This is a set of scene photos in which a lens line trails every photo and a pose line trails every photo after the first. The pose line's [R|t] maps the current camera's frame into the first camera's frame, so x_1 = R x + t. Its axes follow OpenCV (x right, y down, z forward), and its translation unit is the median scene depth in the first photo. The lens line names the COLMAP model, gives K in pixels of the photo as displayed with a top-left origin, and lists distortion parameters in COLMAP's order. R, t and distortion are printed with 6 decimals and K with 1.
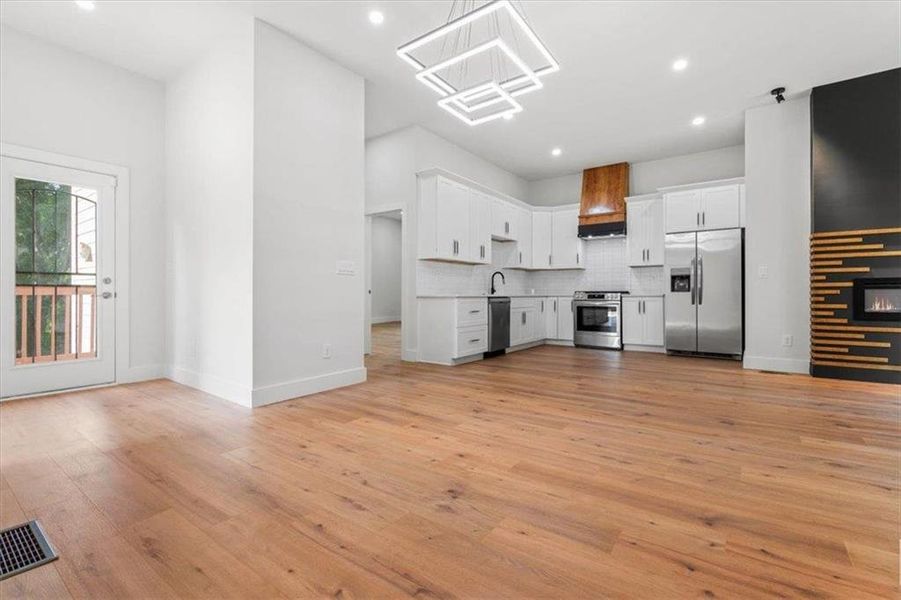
lens RADIAL K [[407.0, 0, 452.4], [0, 407.0, 301.7], [0, 0, 1]] dist [-0.000156, 0.000294]
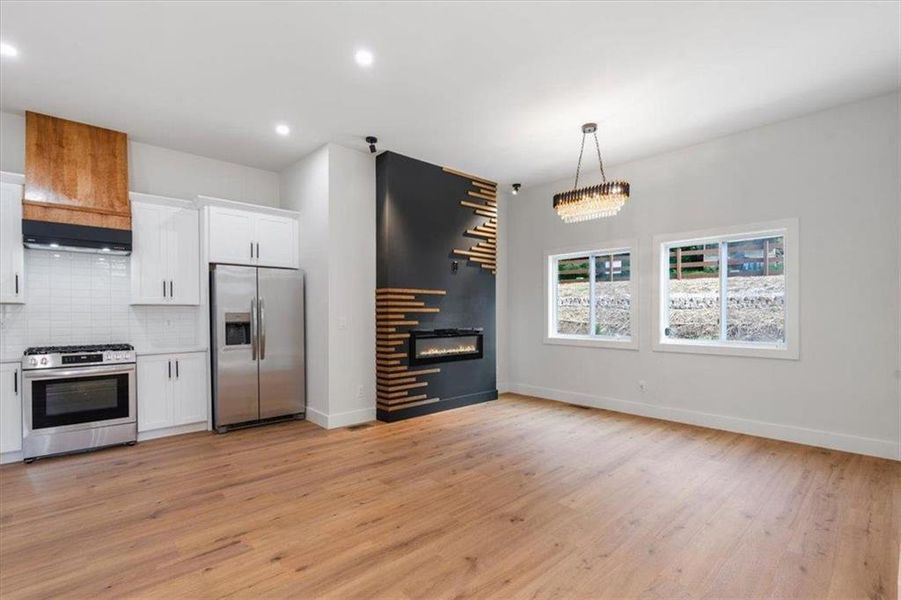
lens RADIAL K [[417.2, 0, 450.6], [0, 417.2, 318.7], [0, 0, 1]] dist [-0.000044, -0.000003]
pose [[0.197139, -0.012451, 0.980296, -0.113588], [0.019589, 0.999770, 0.008759, -0.072536], [-0.980180, 0.017476, 0.197337, 0.478938]]
